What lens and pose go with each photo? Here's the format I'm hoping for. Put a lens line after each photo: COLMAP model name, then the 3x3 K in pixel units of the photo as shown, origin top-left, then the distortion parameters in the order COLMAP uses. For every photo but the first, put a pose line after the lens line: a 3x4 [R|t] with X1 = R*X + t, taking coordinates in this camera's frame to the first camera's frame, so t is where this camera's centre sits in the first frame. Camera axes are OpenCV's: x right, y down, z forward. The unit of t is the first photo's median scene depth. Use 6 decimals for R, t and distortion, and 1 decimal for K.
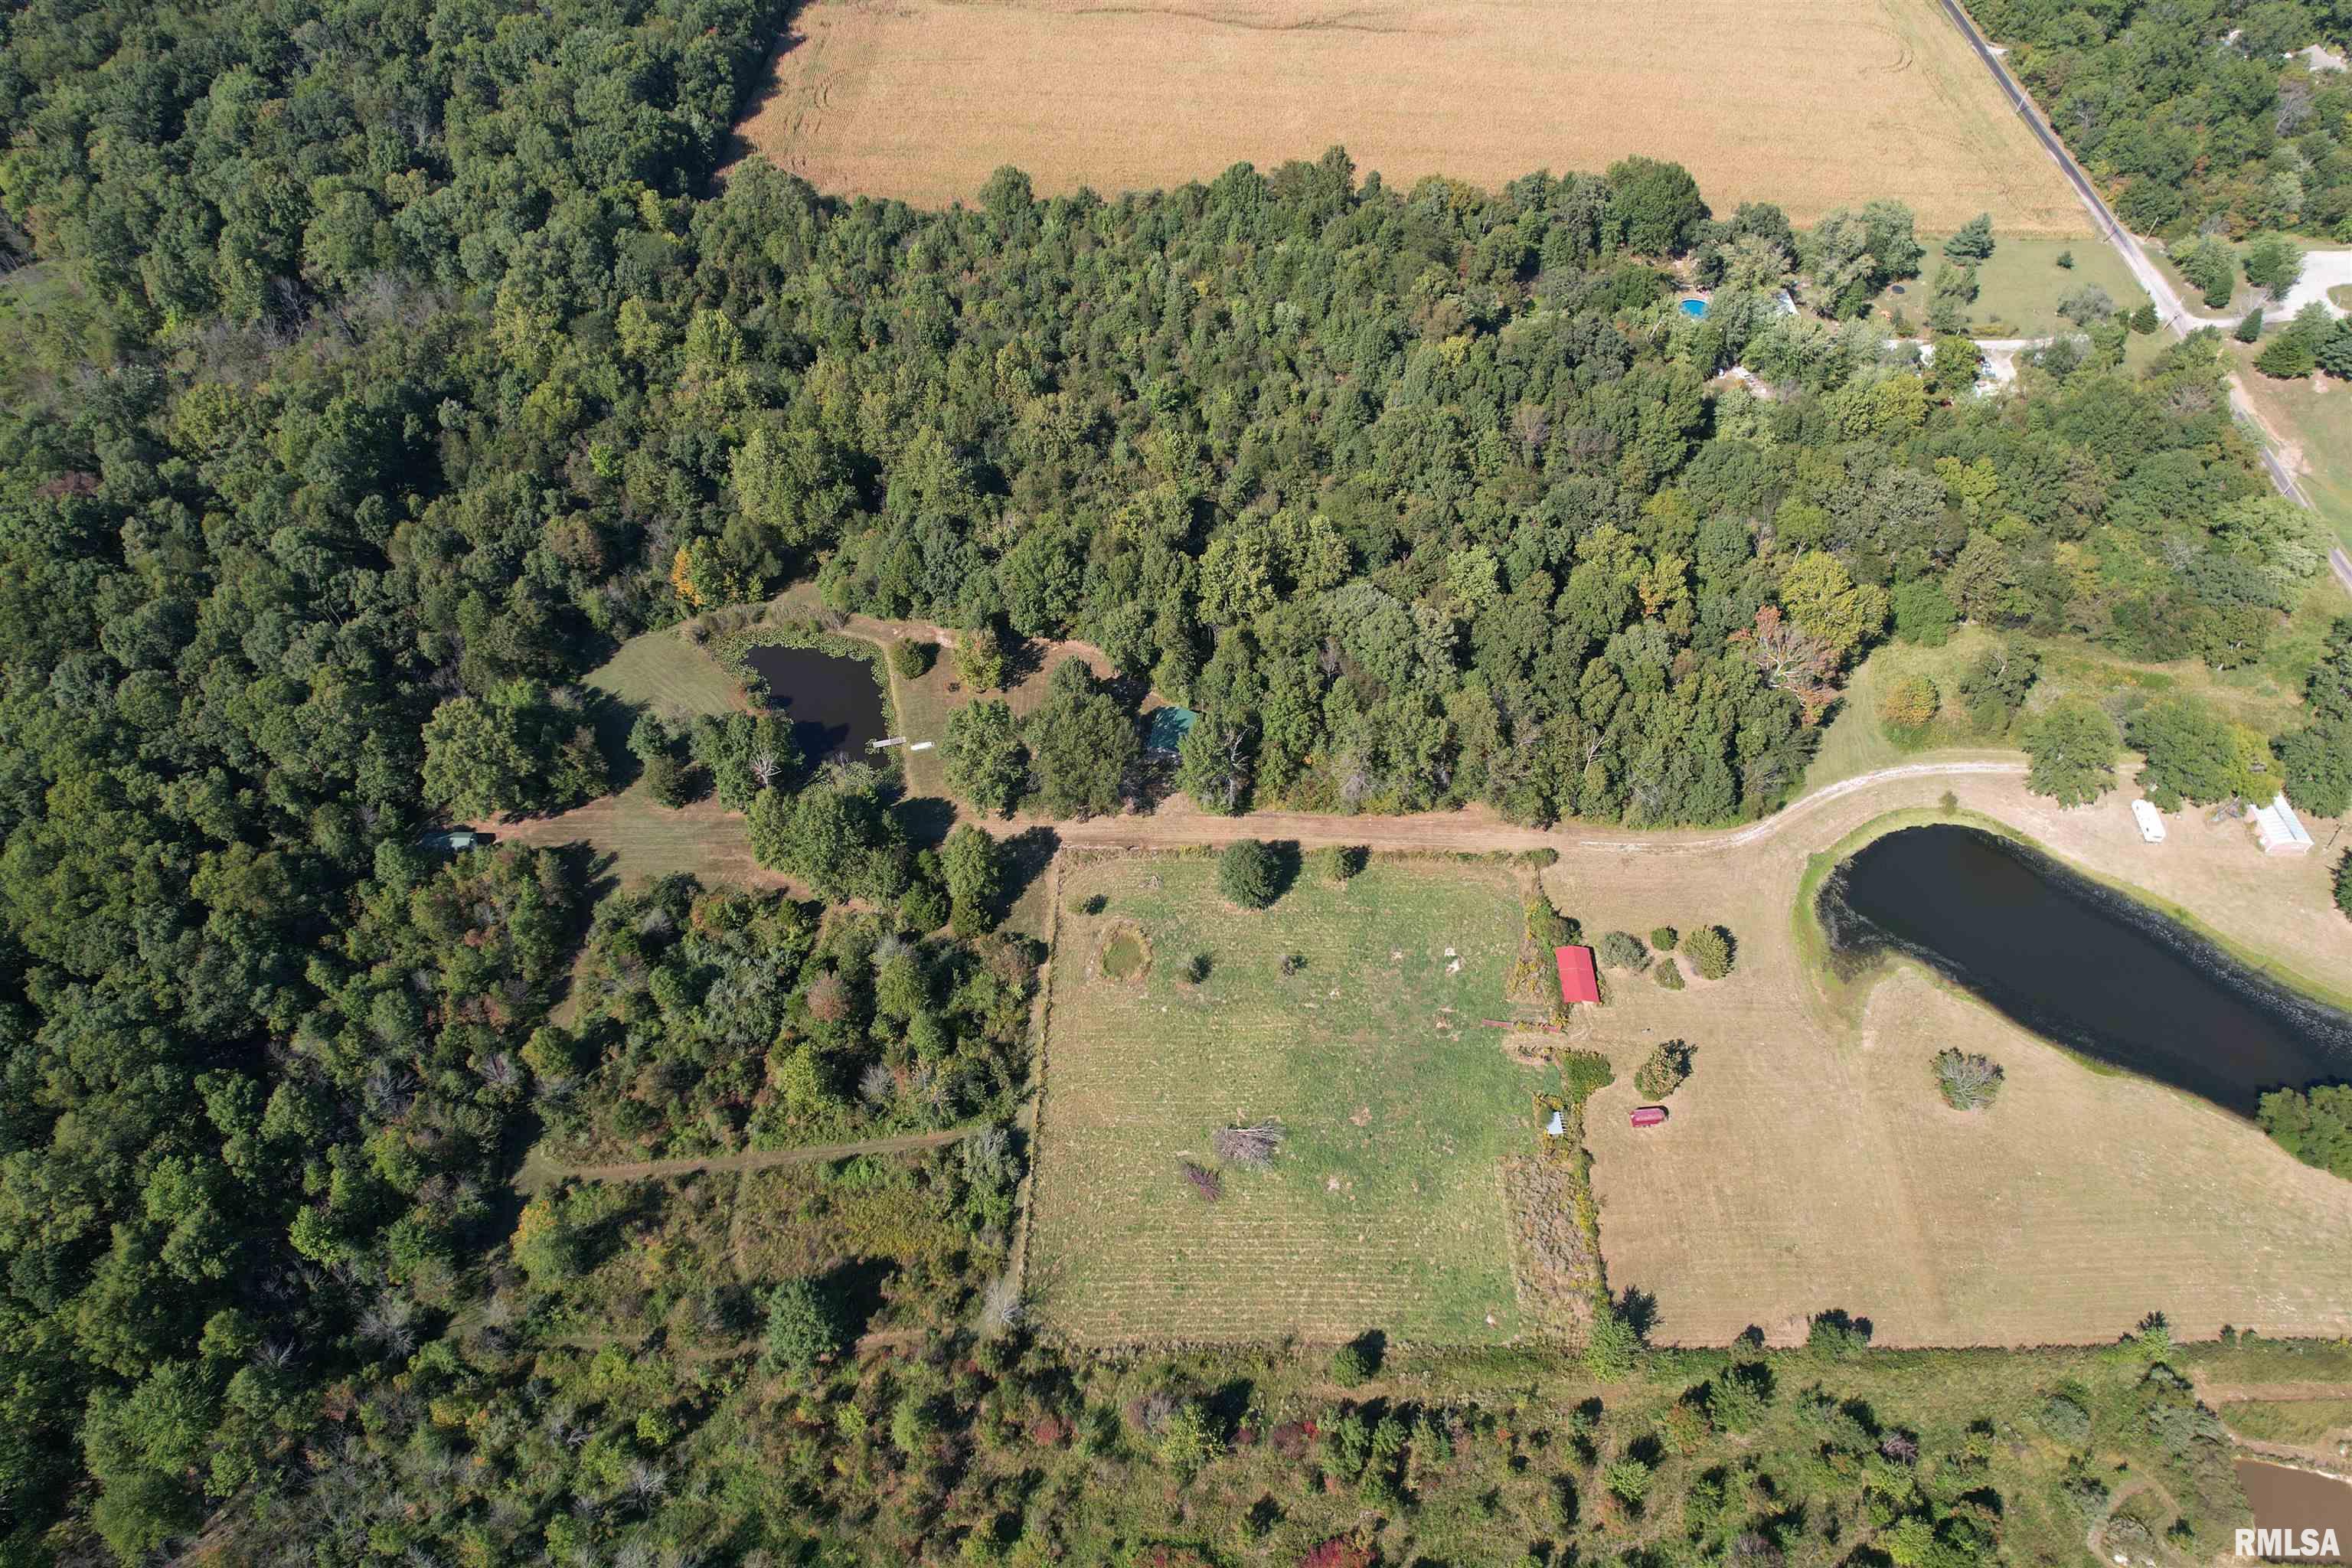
lens RADIAL K [[1496.1, 0, 1176.9], [0, 1496.1, 776.5], [0, 0, 1]] dist [-0.081896, 0.076920]
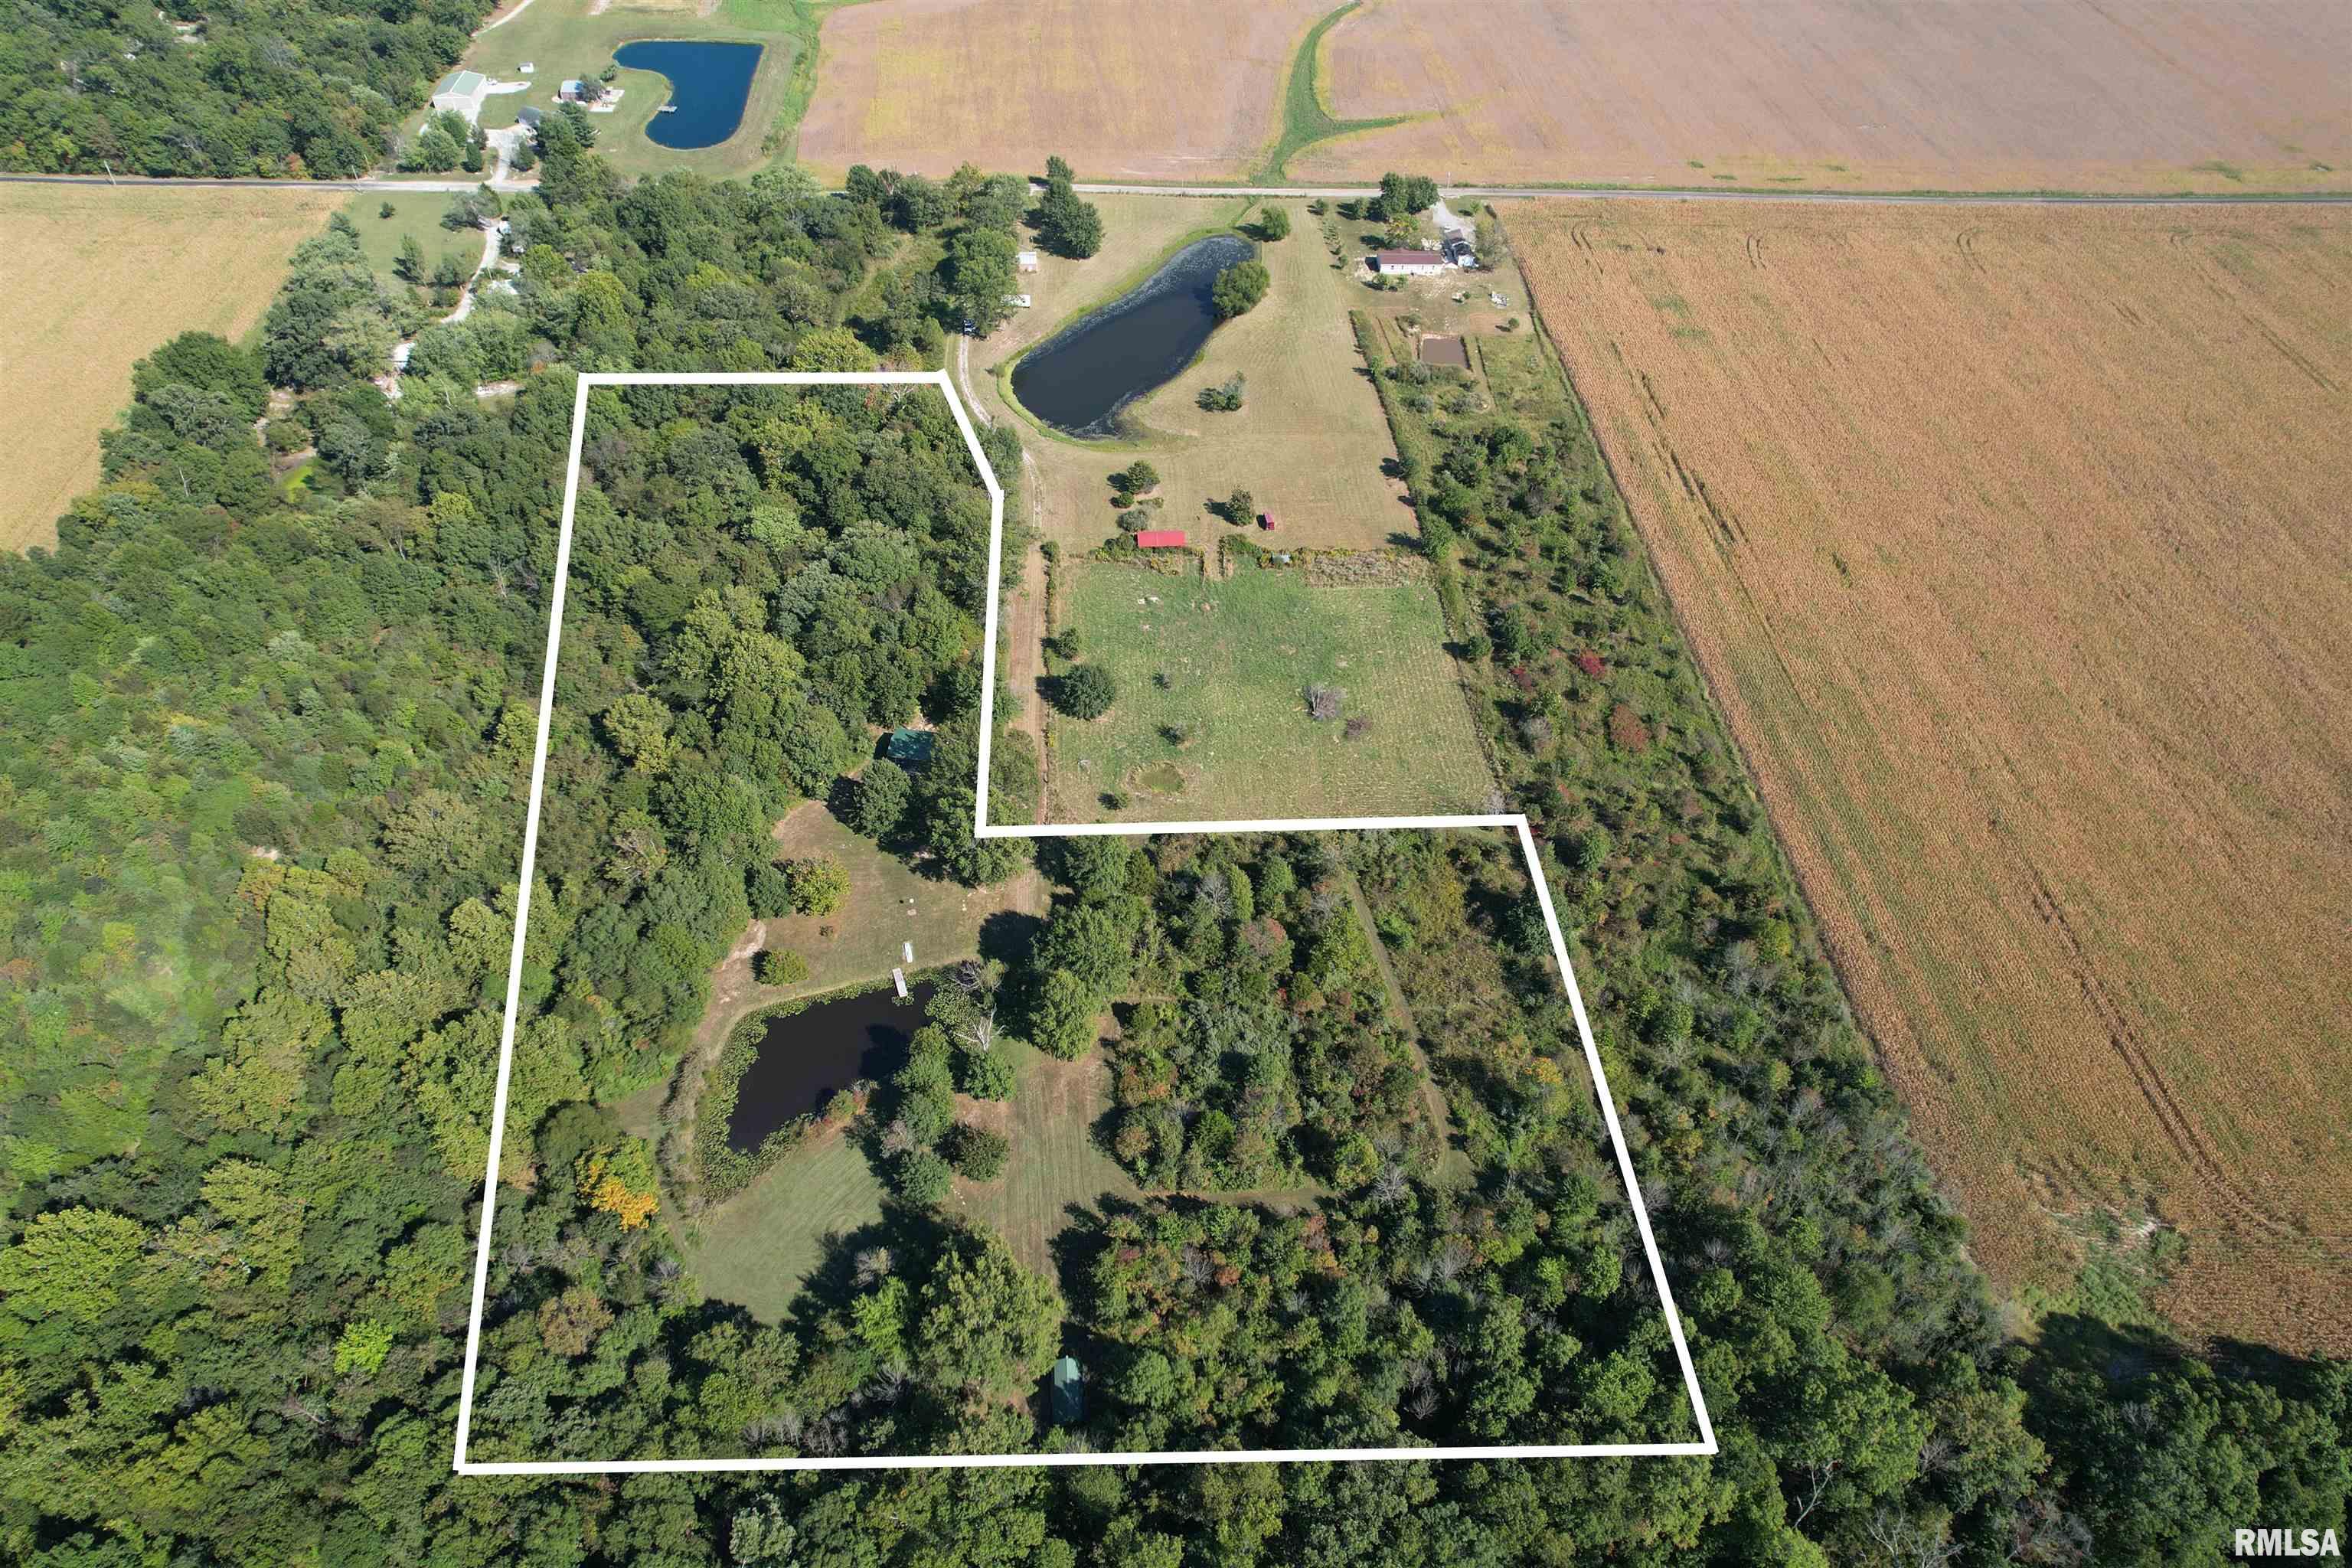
lens RADIAL K [[1499.9, 0, 1174.1], [0, 1499.9, 776.9], [0, 0, 1]] dist [-0.072278, 0.065372]
pose [[-0.065734, -0.728854, 0.681507, -0.790720], [0.745815, 0.417845, 0.518811, -0.457704], [-0.662902, 0.542381, 0.516124, 0.366686]]
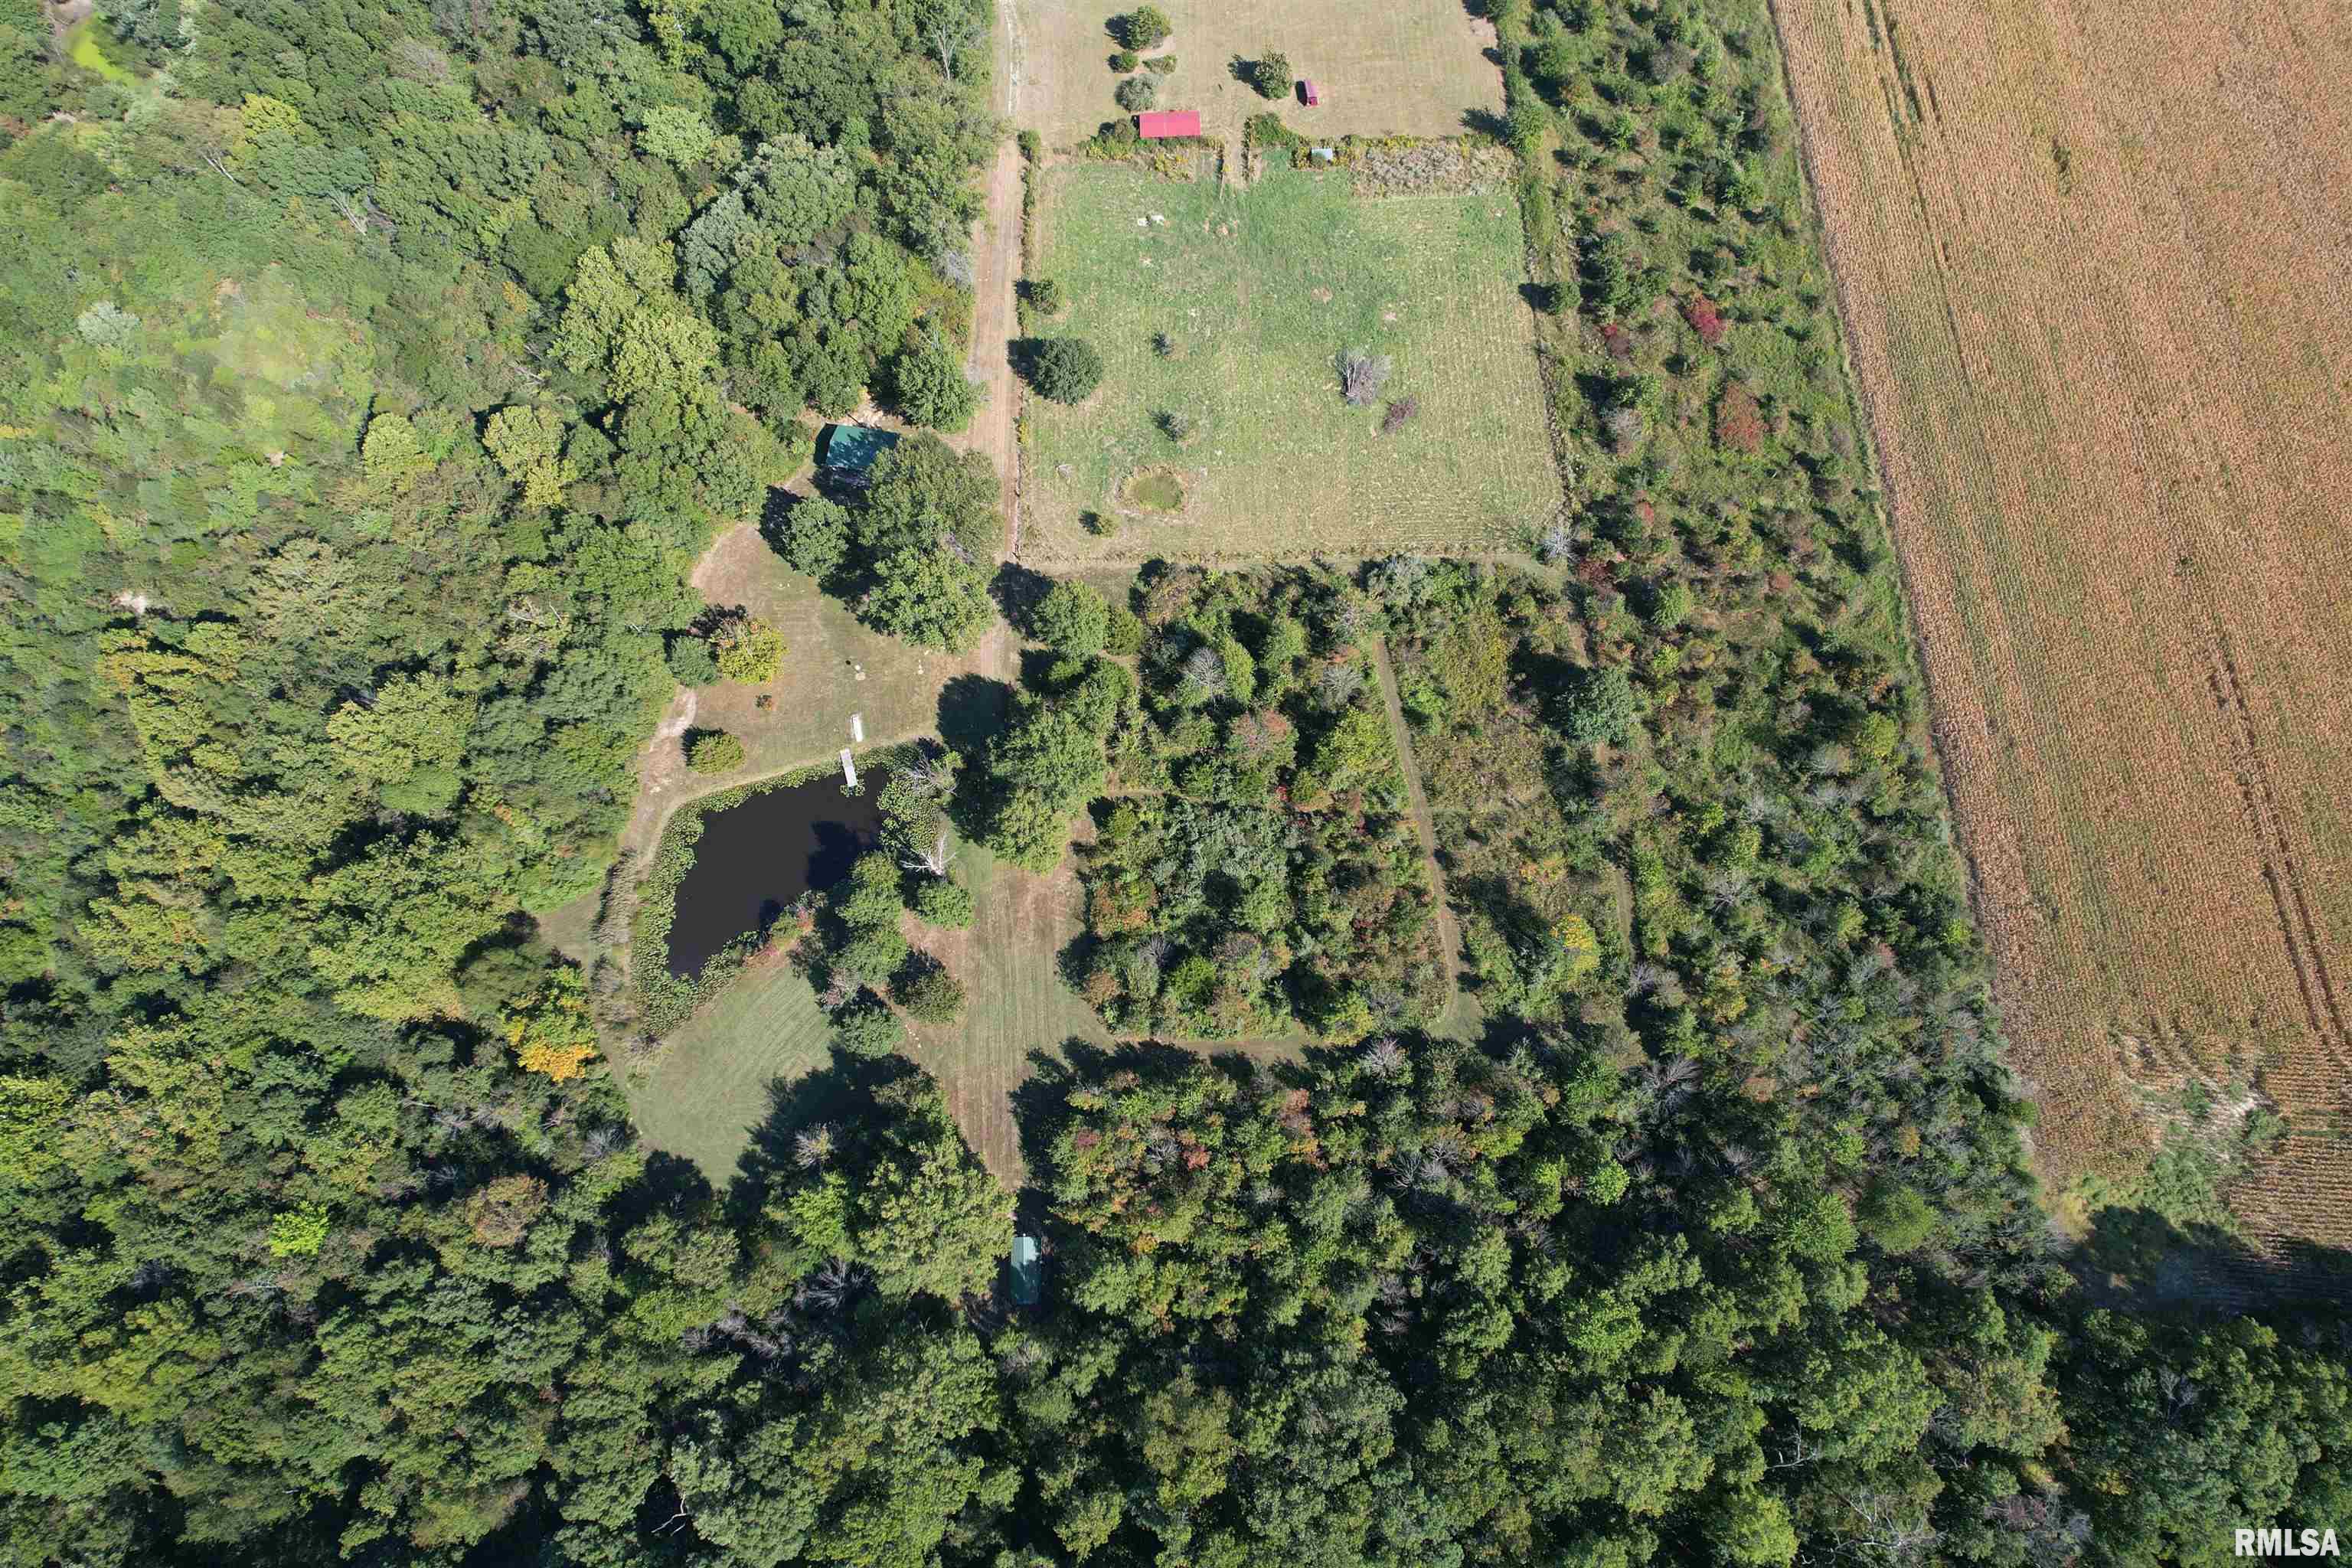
lens RADIAL K [[1499.9, 0, 1174.1], [0, 1499.9, 776.9], [0, 0, 1]] dist [-0.072278, 0.065372]
pose [[-0.029682, -0.941666, 0.335237, -0.507572], [0.780662, 0.187617, 0.596127, -0.393320], [-0.624248, 0.279401, 0.729554, 0.319071]]
